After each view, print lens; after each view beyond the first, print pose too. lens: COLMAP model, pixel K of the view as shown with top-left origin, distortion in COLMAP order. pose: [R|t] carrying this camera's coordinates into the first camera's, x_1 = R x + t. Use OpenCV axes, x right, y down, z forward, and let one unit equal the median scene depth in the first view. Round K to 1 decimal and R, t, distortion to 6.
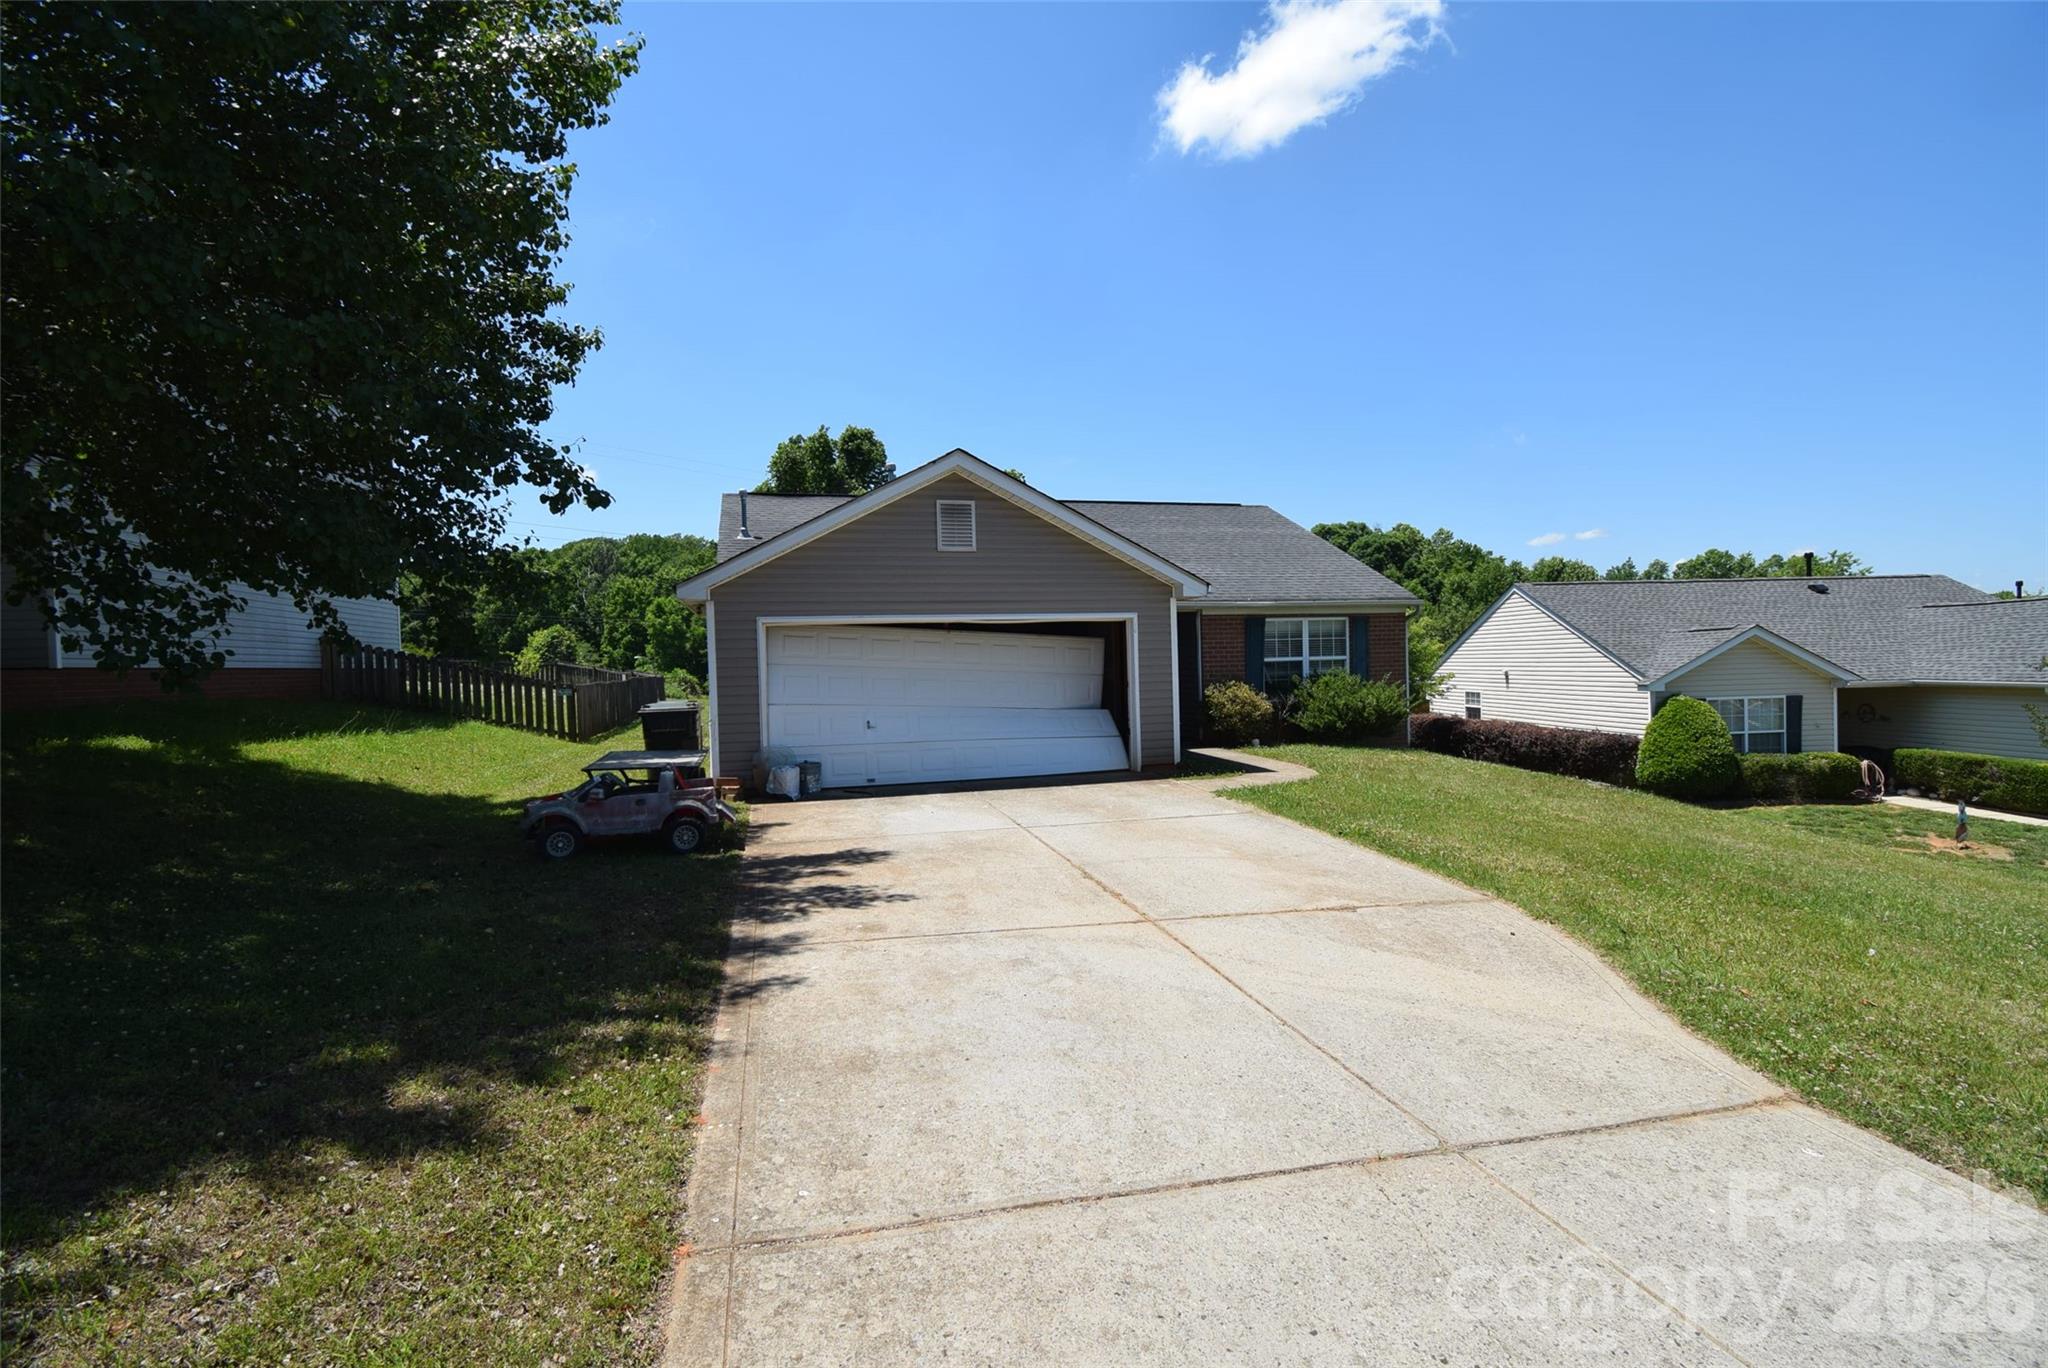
lens RADIAL K [[902.1, 0, 1017.0], [0, 902.1, 688.8], [0, 0, 1]] dist [0.013558, -0.018005]
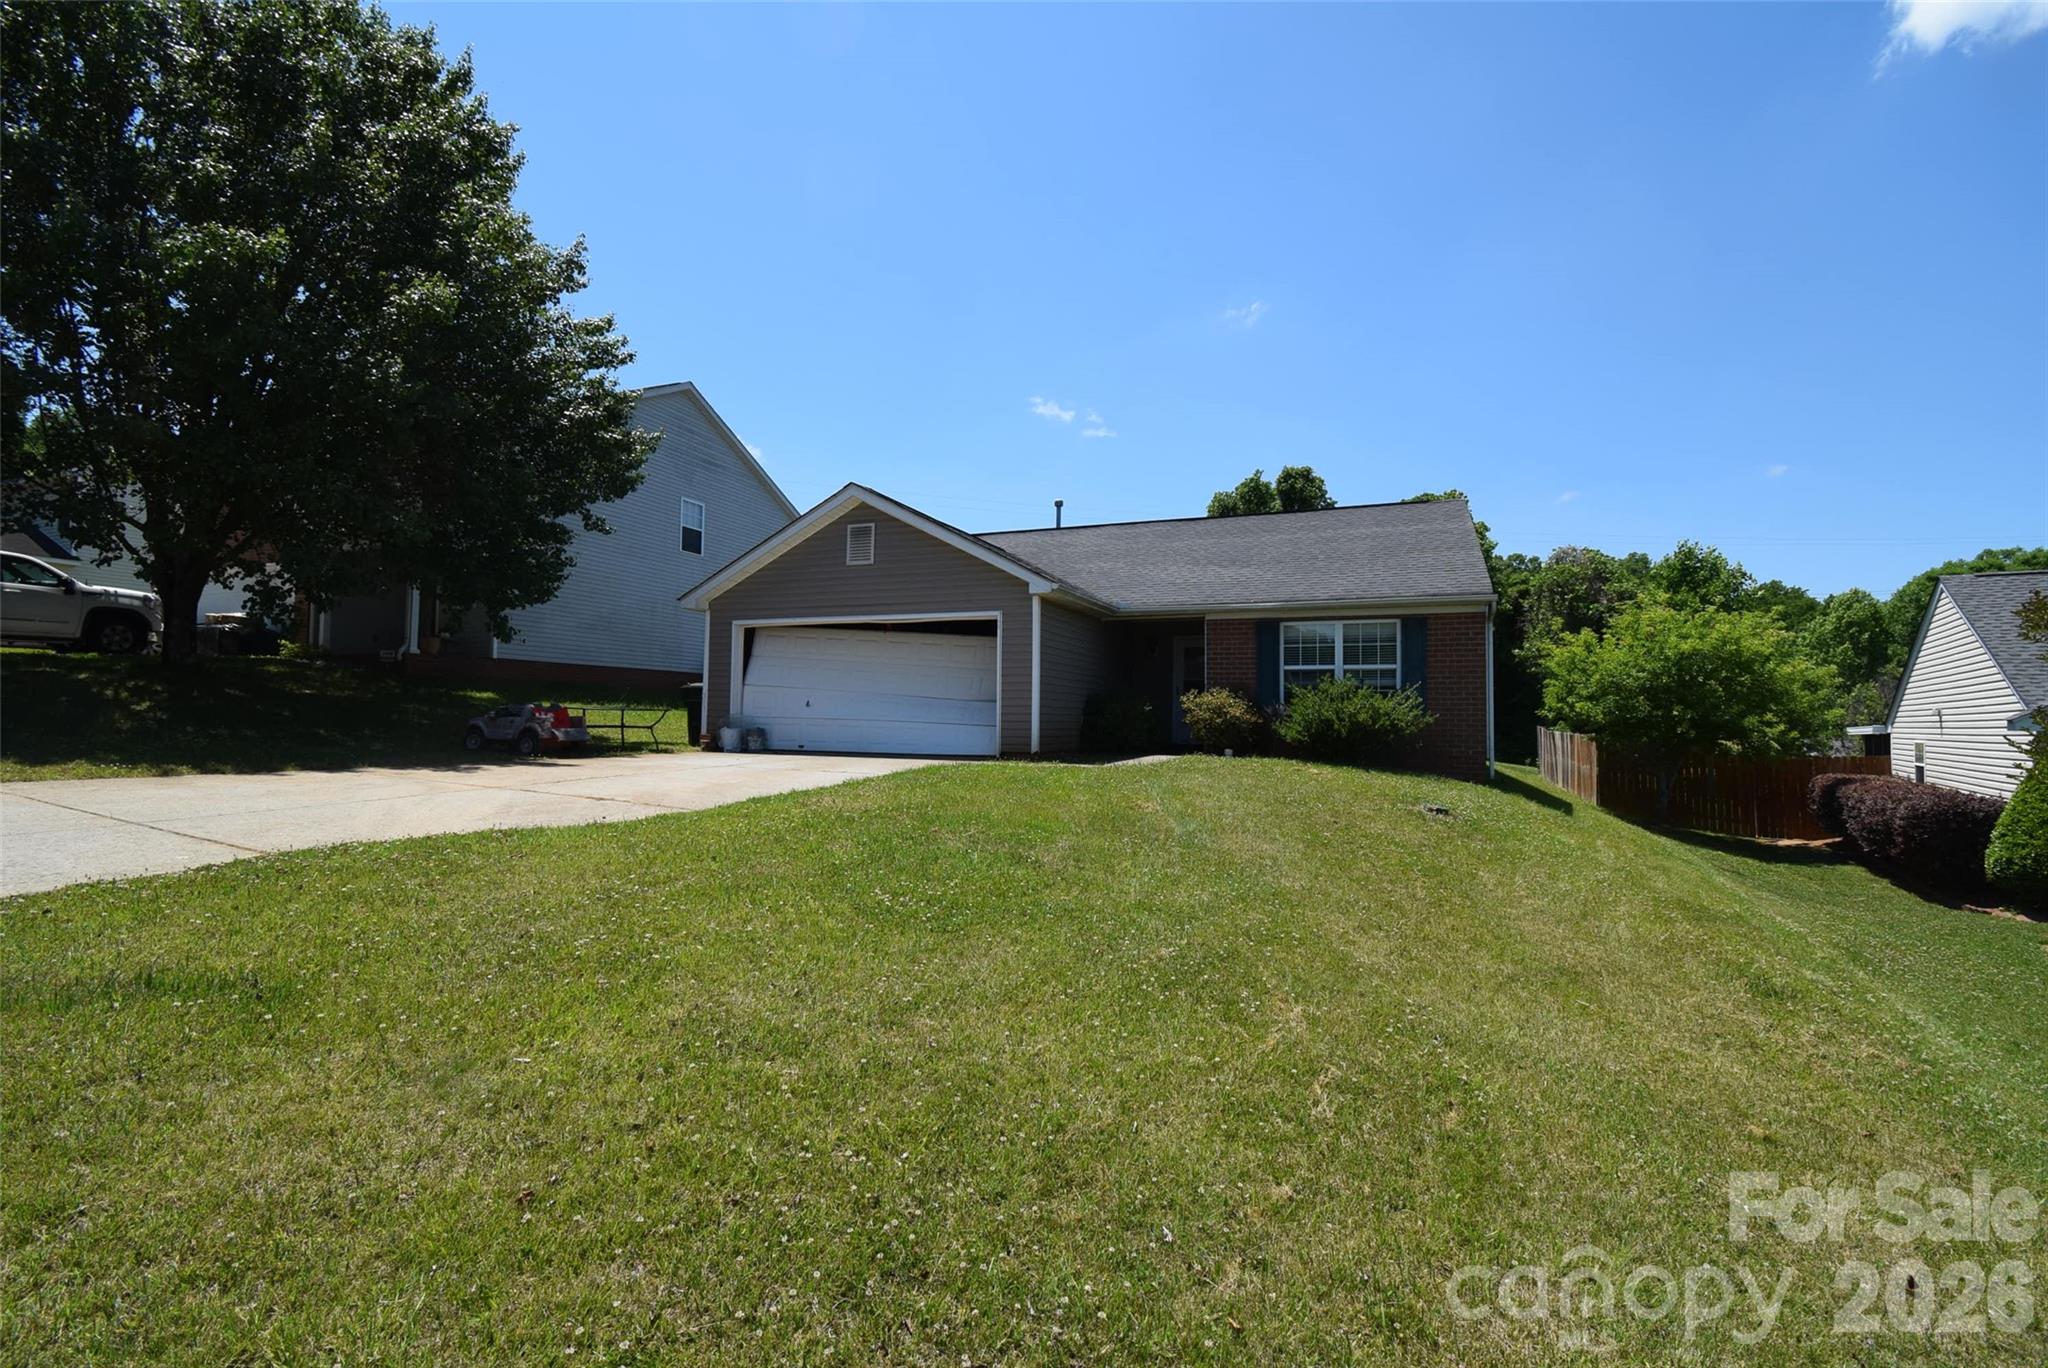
lens RADIAL K [[901.6, 0, 1024.0], [0, 901.6, 684.0], [0, 0, 1]] dist [0.010824, -0.020933]
pose [[0.795832, 0.012876, -0.605380, 0.597745], [-0.050830, 0.997666, -0.045602, 0.038366], [0.603380, 0.067064, 0.794629, 0.114970]]
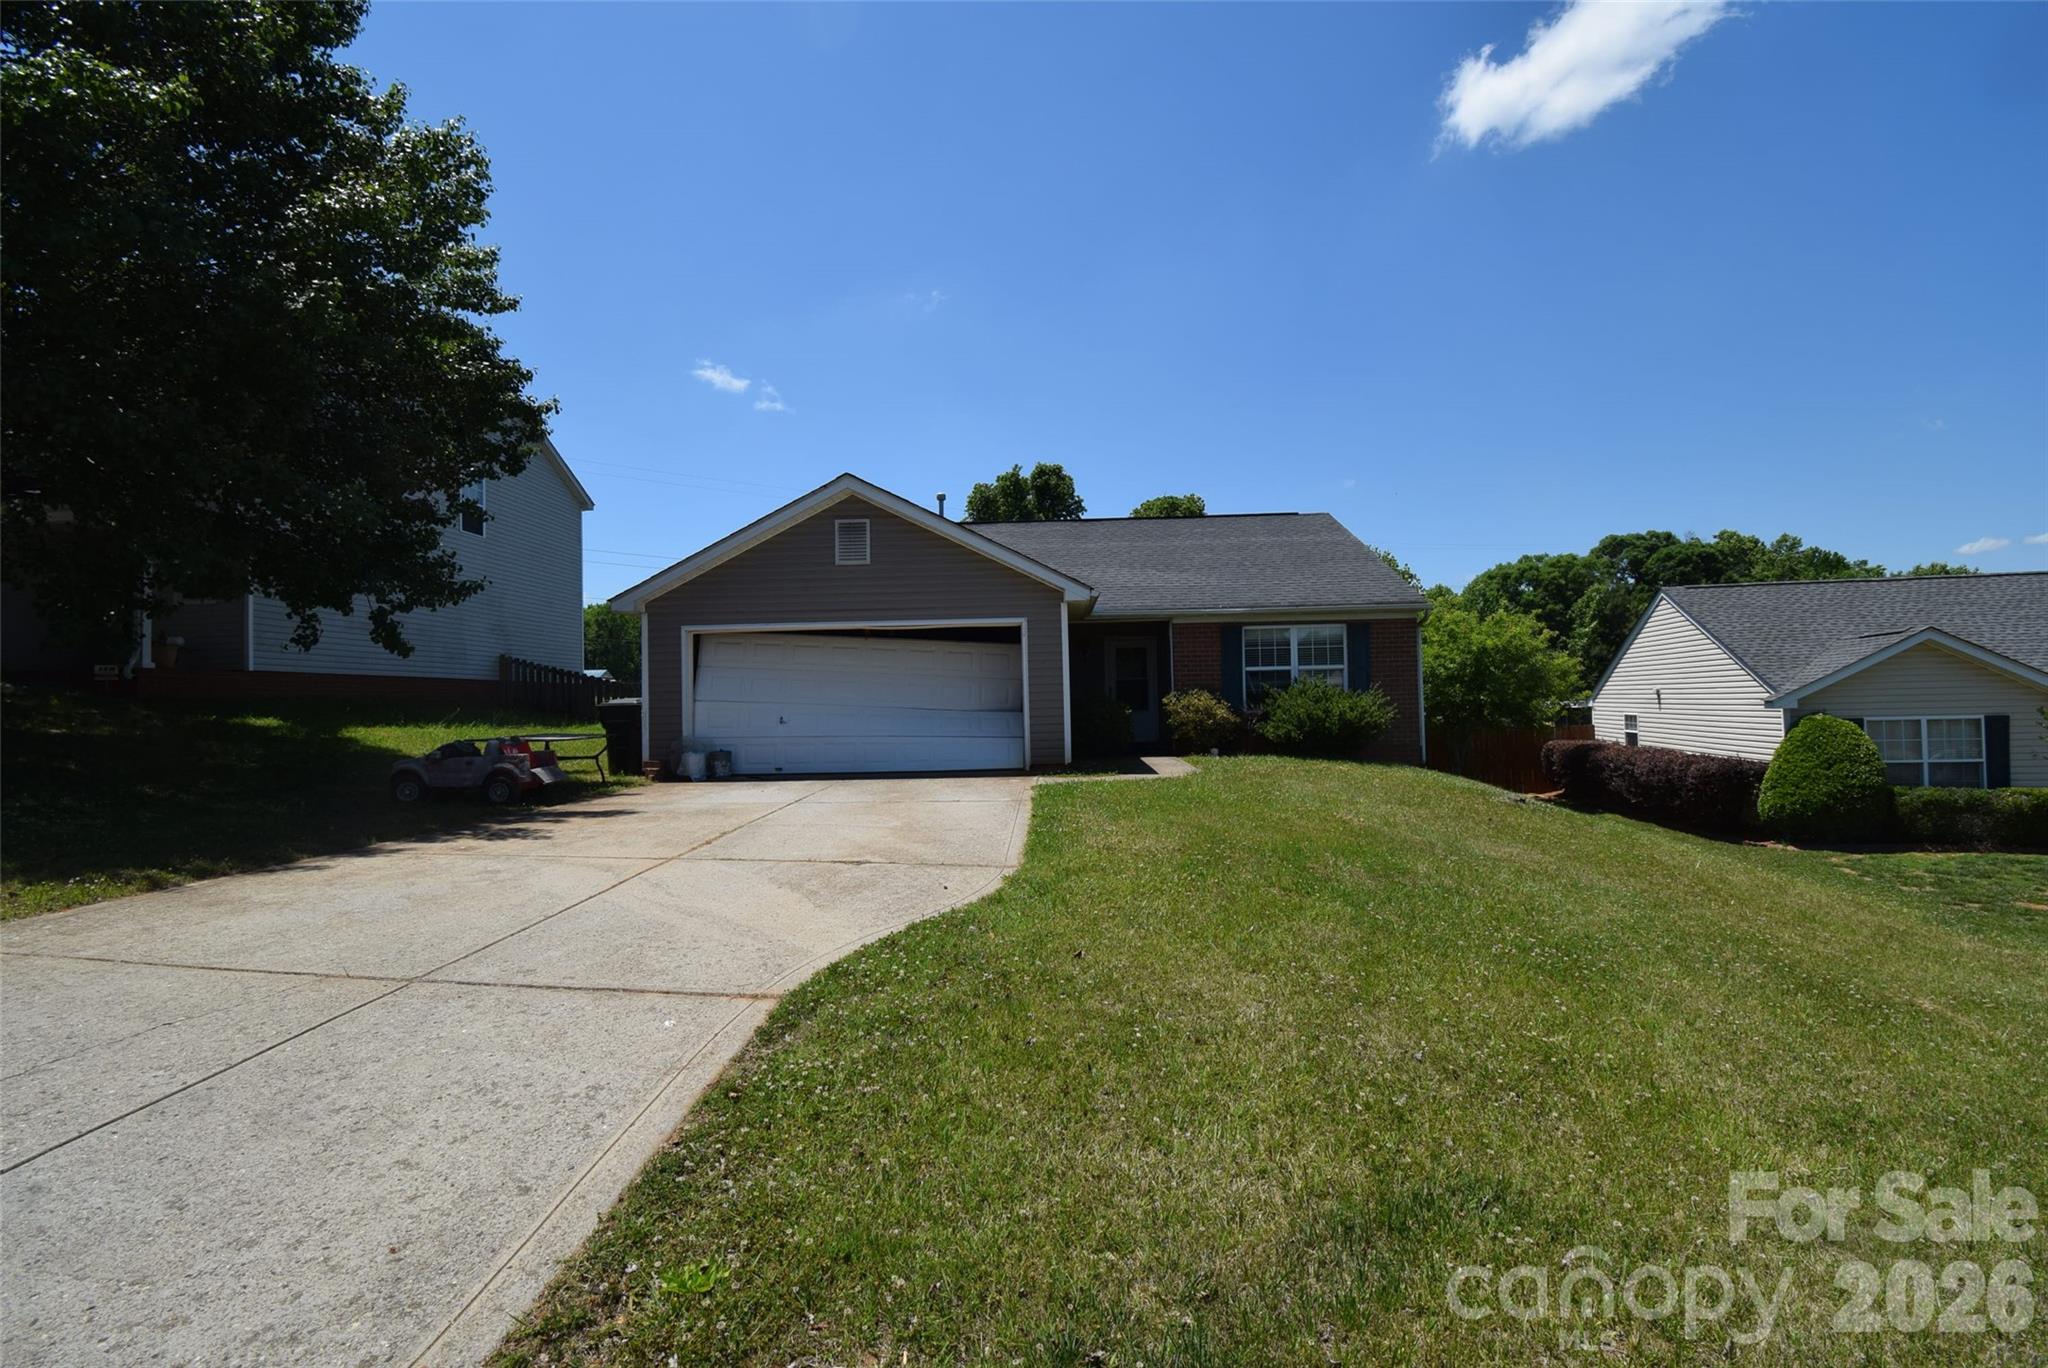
lens RADIAL K [[901.6, 0, 1024.0], [0, 901.6, 684.0], [0, 0, 1]] dist [0.010824, -0.020933]
pose [[0.956507, -0.000114, -0.291709, 0.318869], [-0.012066, 0.999129, -0.039956, 0.025172], [0.291460, 0.041738, 0.955672, 0.003885]]
